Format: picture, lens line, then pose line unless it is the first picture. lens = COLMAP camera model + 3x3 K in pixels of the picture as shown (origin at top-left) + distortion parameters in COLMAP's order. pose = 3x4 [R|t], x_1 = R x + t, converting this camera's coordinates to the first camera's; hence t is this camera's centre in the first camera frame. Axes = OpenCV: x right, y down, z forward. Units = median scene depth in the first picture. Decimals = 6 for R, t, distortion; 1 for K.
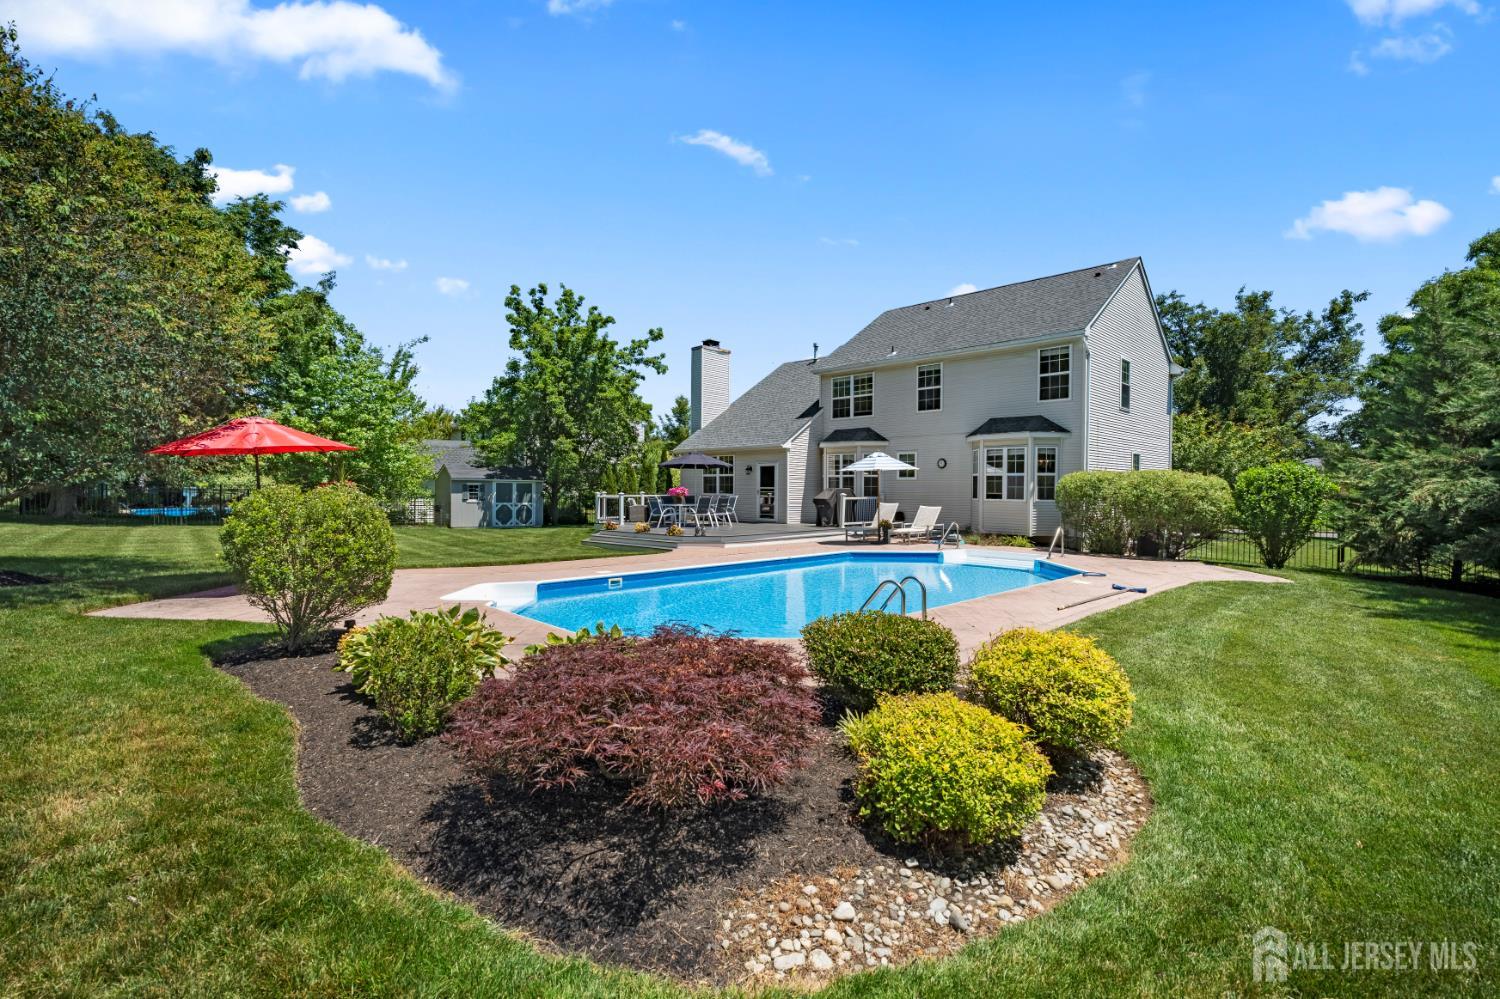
lens RADIAL K [[675.3, 0, 754.7], [0, 675.3, 508.1], [0, 0, 1]] dist [-0.016373, -0.001572]
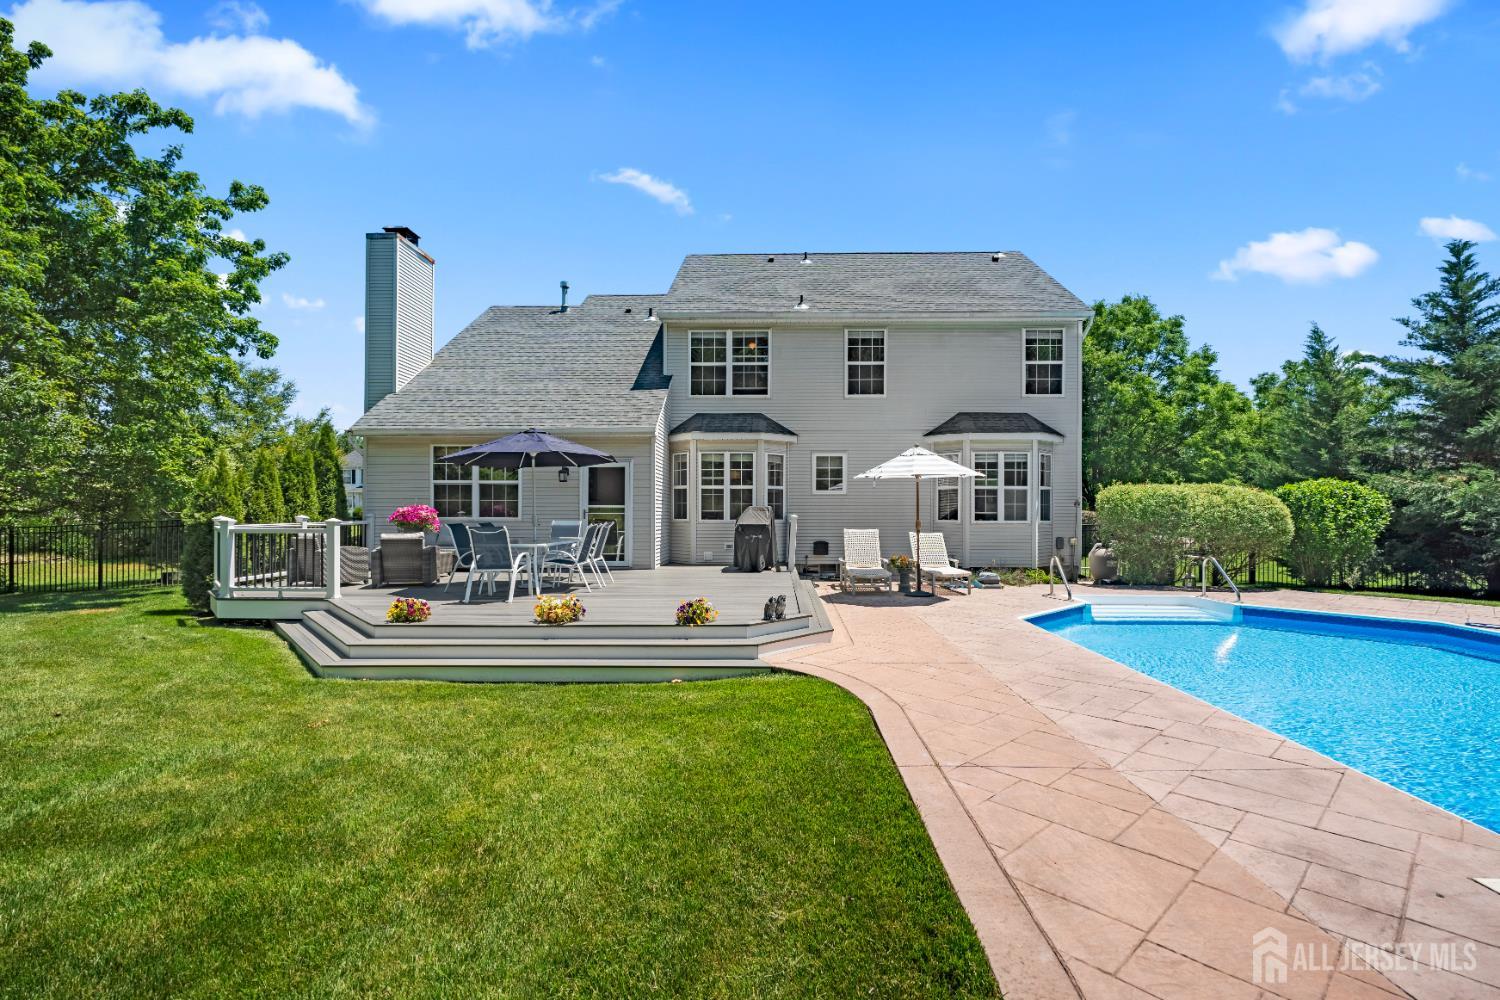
lens RADIAL K [[675.3, 0, 790.2], [0, 675.3, 515.4], [0, 0, 1]] dist [-0.016373, -0.001572]
pose [[0.727549, -0.017406, 0.685835, -0.264331], [0.021389, 0.999768, 0.002682, -0.021383], [-0.685722, 0.012718, 0.727752, 0.505390]]
